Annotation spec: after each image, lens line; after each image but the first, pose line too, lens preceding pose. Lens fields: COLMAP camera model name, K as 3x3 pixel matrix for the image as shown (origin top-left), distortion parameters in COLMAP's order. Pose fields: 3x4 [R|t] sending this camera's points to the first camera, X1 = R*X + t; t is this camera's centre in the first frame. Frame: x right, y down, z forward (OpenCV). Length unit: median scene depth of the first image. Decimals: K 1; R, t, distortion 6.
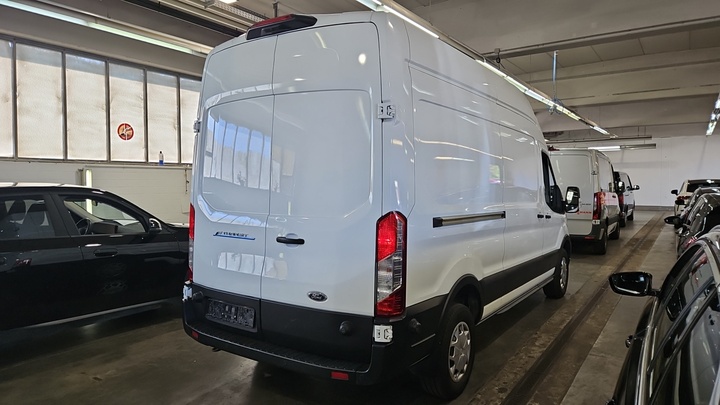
lens RADIAL K [[485.4, 0, 357.9], [0, 485.4, 196.1], [0, 0, 1]] dist [0.032681, -0.002664]
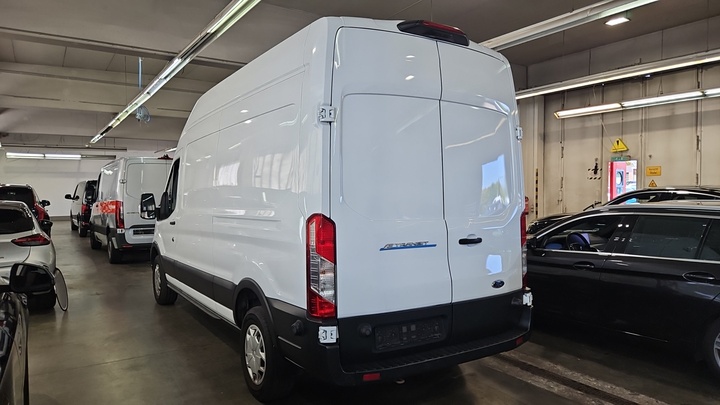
lens RADIAL K [[485.4, 0, 357.1], [0, 485.4, 202.4], [0, 0, 1]] dist [0.032681, -0.002664]
pose [[0.378373, -0.018219, 0.925474, -1.114271], [0.025490, 0.999632, 0.009258, -0.009557], [-0.925302, 0.020087, 0.378698, 0.740827]]
